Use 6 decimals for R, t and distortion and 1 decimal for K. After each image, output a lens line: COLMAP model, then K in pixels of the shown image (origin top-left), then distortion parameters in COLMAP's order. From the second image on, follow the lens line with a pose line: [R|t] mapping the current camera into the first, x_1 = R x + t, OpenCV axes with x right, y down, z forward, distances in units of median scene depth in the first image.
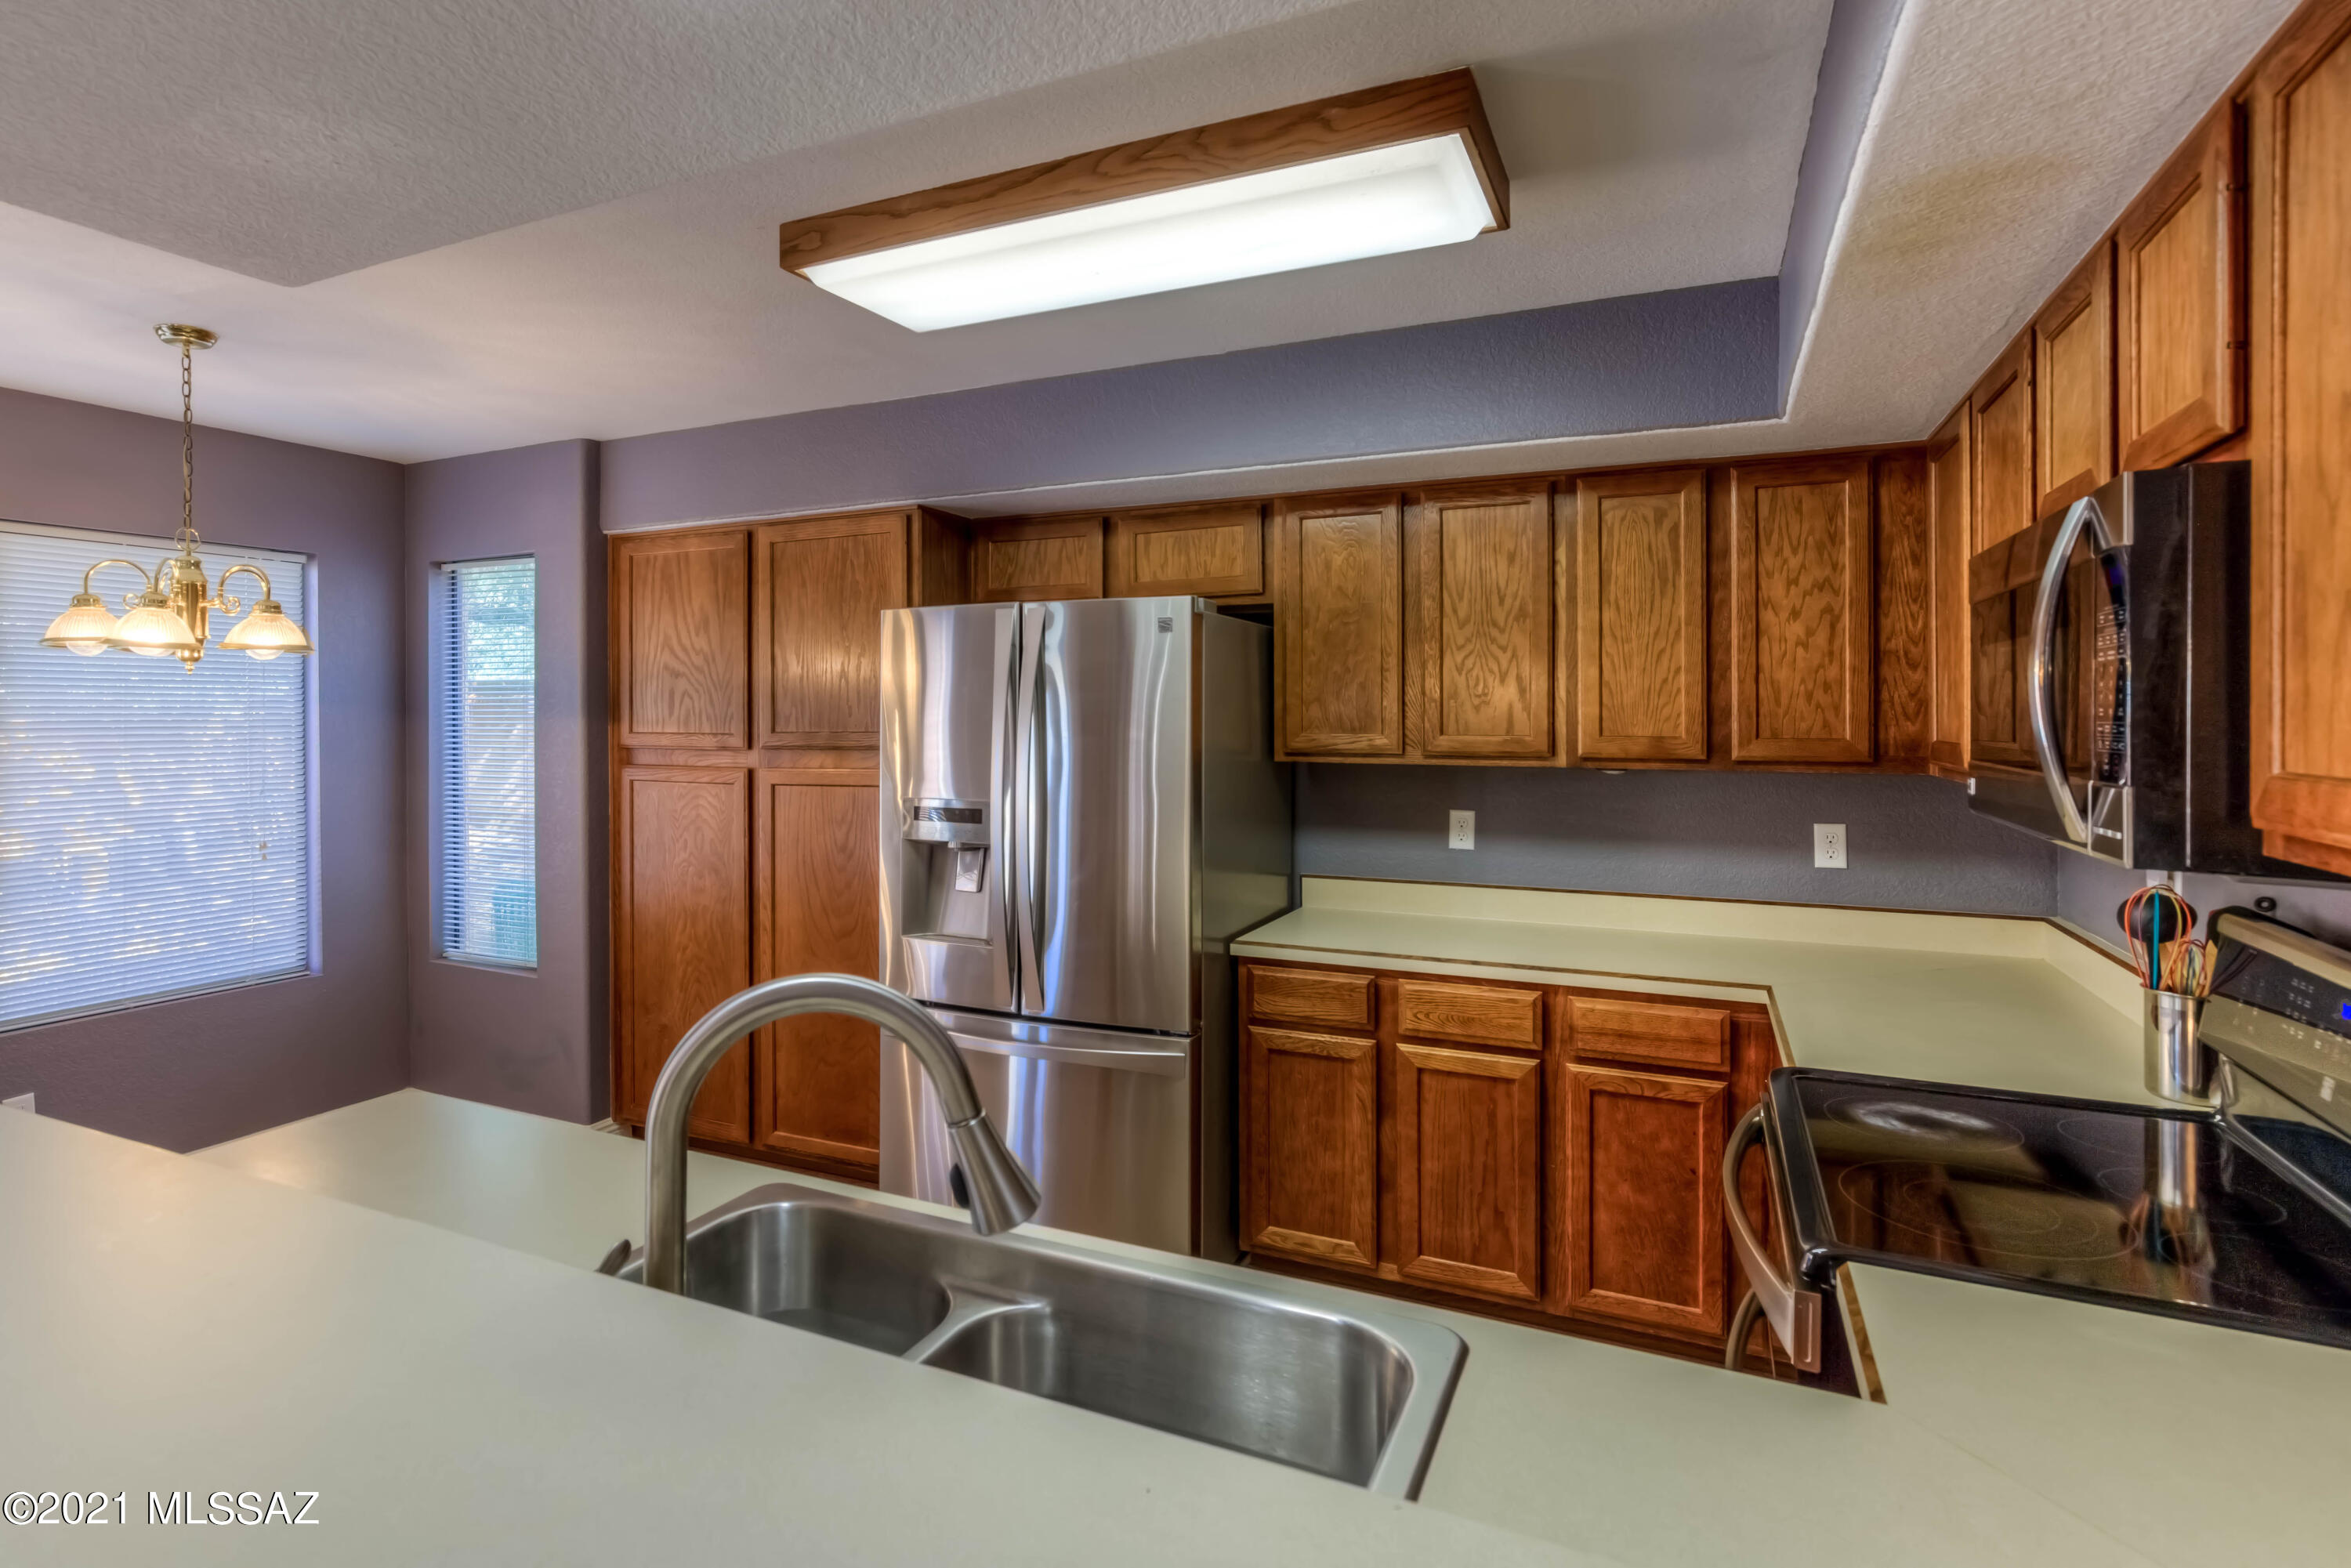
lens RADIAL K [[1201.3, 0, 1062.8], [0, 1201.3, 710.7], [0, 0, 1]] dist [-0.007997, 0.005276]
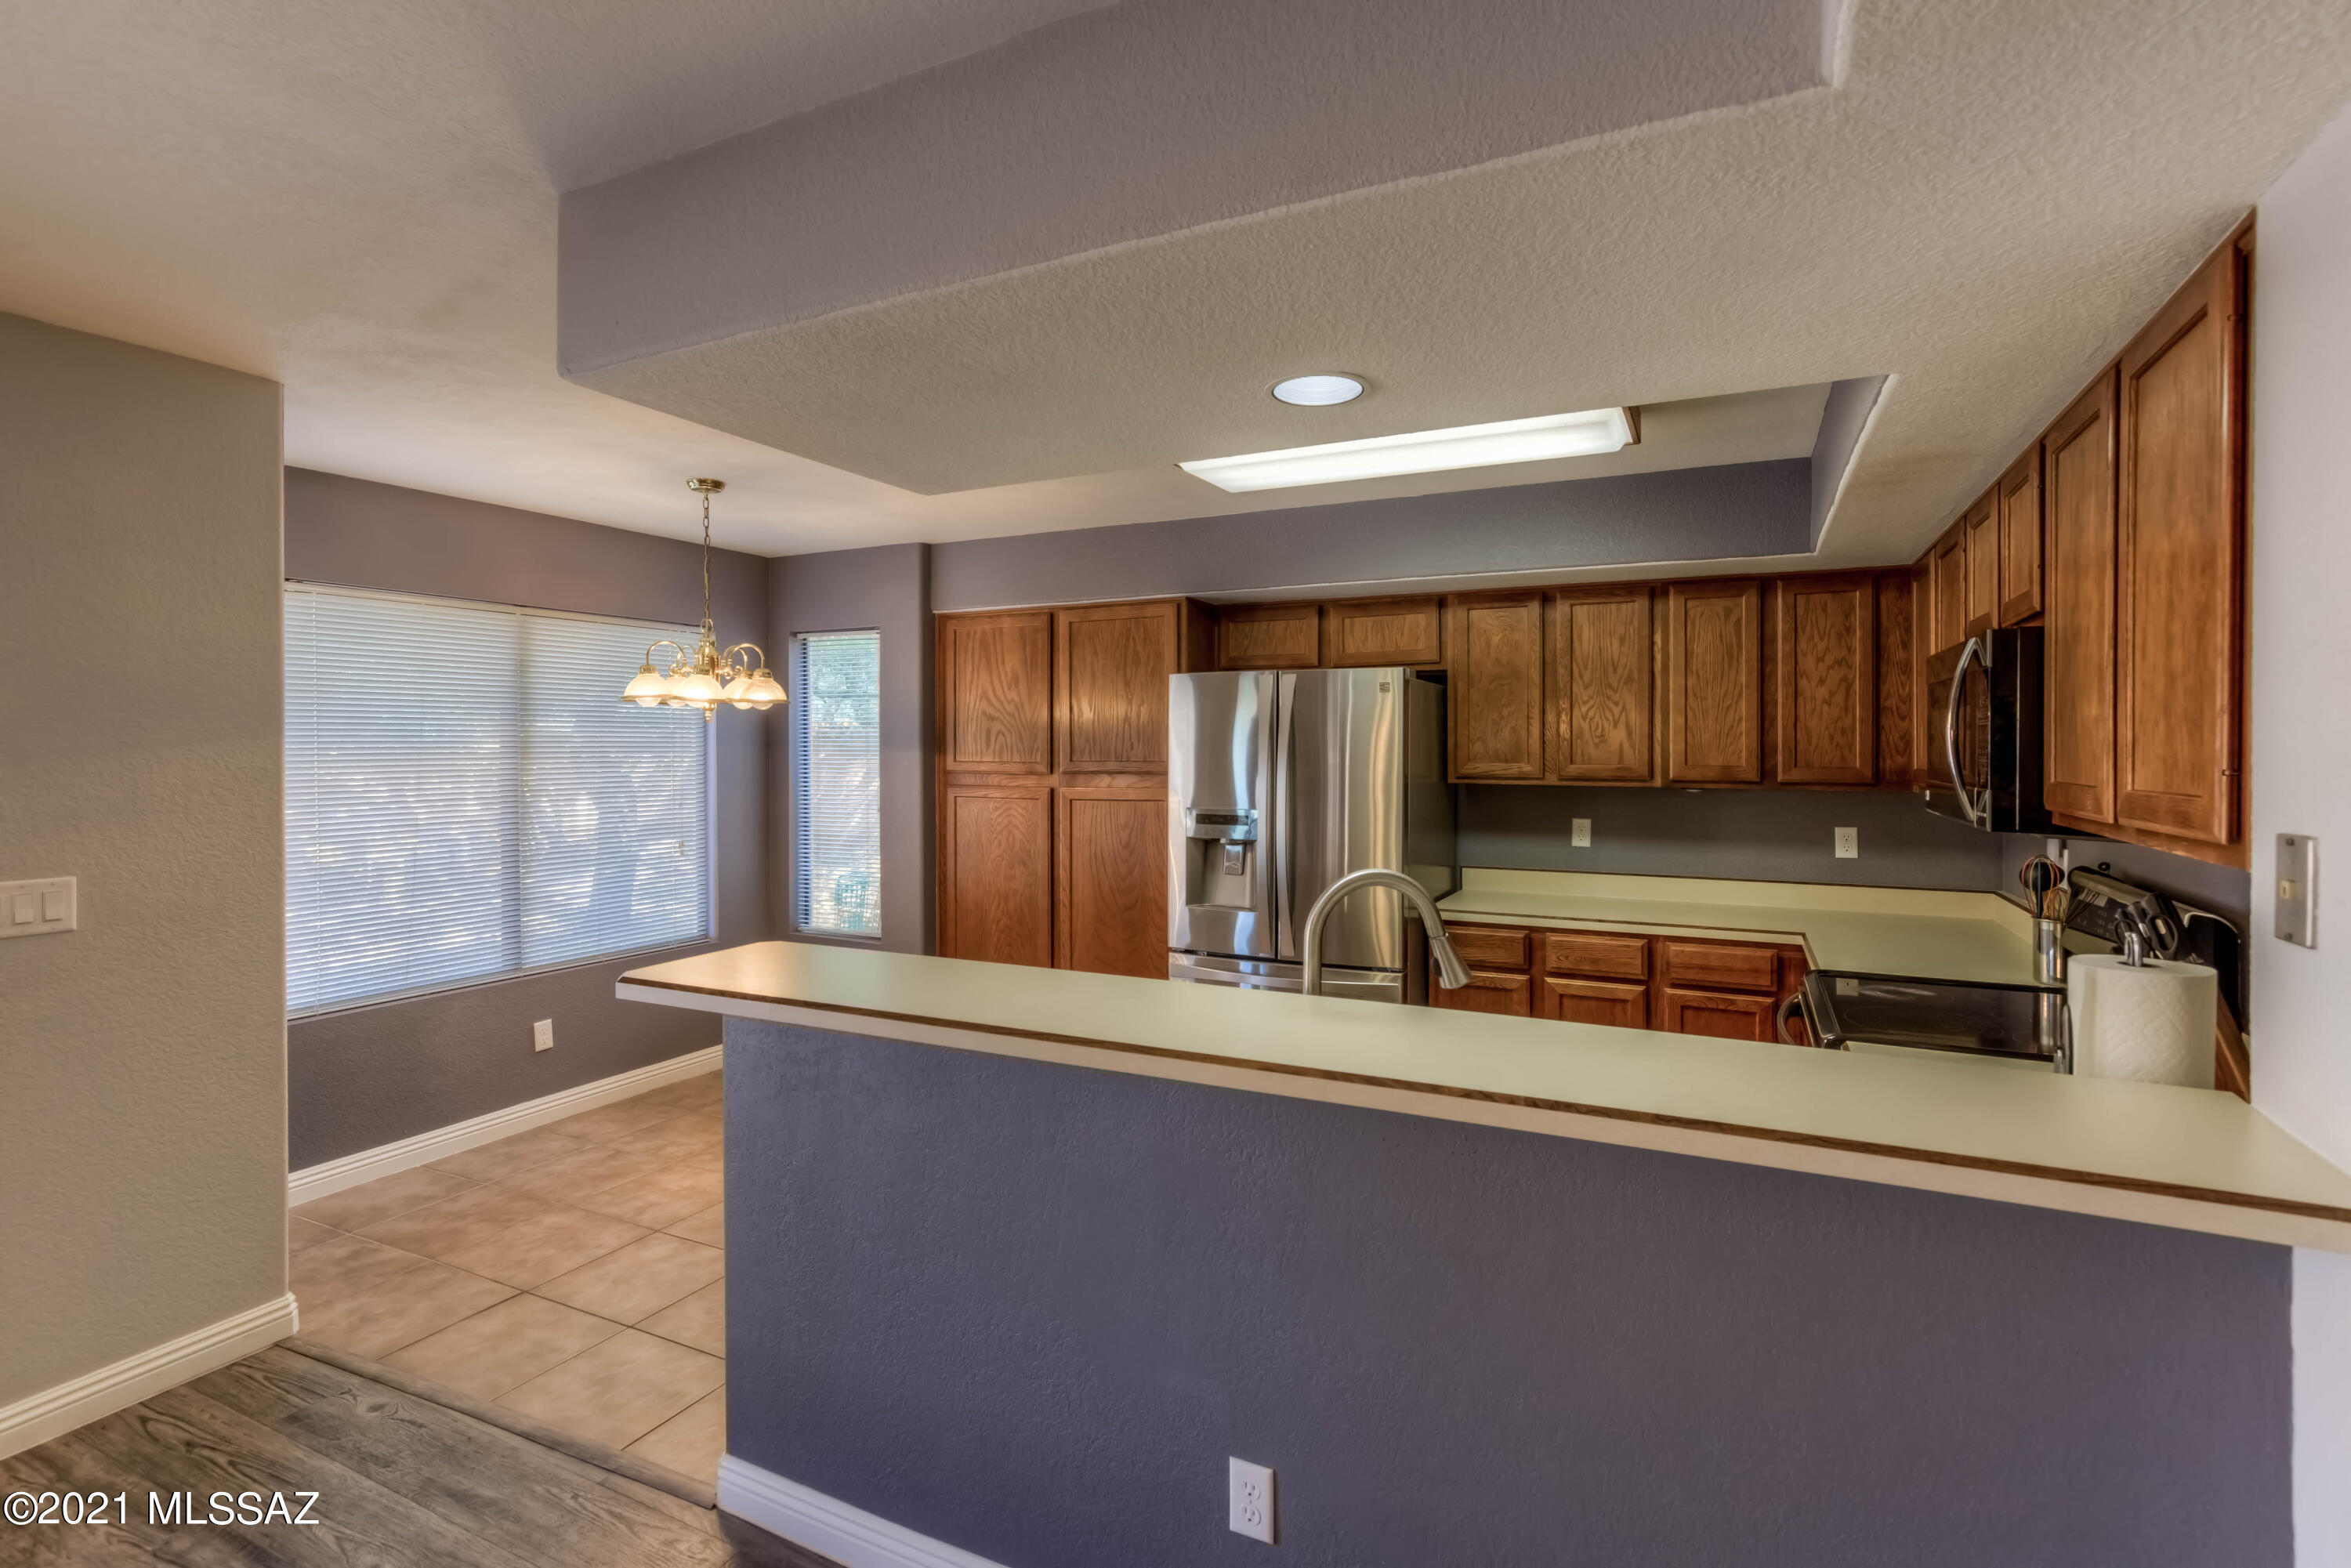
lens RADIAL K [[1104.9, 0, 1144.5], [0, 1104.9, 744.3], [0, 0, 1]] dist [-0.008199, 0.004430]
pose [[0.999986, 0.002608, -0.004618, -0.195023], [-0.002603, 0.999996, 0.001095, -0.003723], [0.004621, -0.001083, 0.999989, -0.325515]]
